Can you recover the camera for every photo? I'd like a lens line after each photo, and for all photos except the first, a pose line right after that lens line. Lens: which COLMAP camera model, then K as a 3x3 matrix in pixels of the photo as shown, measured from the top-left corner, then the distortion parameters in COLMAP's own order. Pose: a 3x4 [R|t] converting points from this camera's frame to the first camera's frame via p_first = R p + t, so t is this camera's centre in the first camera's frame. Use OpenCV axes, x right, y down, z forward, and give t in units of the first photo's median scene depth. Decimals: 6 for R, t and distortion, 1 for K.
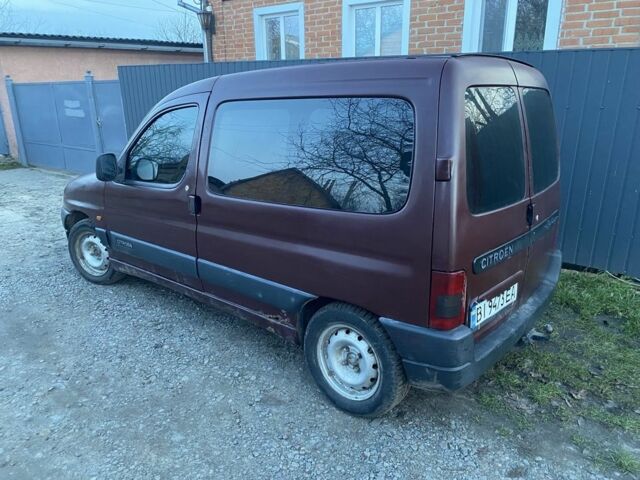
lens RADIAL K [[464.7, 0, 320.3], [0, 464.7, 238.1], [0, 0, 1]] dist [0.006683, 0.000207]
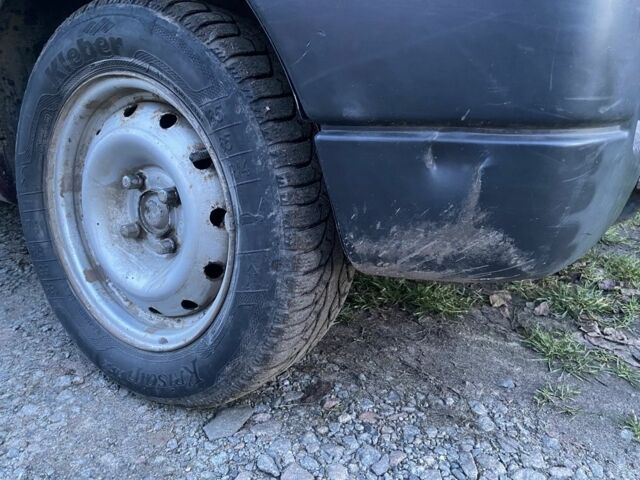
lens RADIAL K [[464.7, 0, 320.4], [0, 464.7, 241.4], [0, 0, 1]] dist [0.006683, 0.000207]
pose [[0.989785, 0.005097, 0.142479, 0.134692], [-0.008588, 0.999678, 0.023898, 0.276866], [-0.142312, -0.024877, 0.989509, 0.710637]]
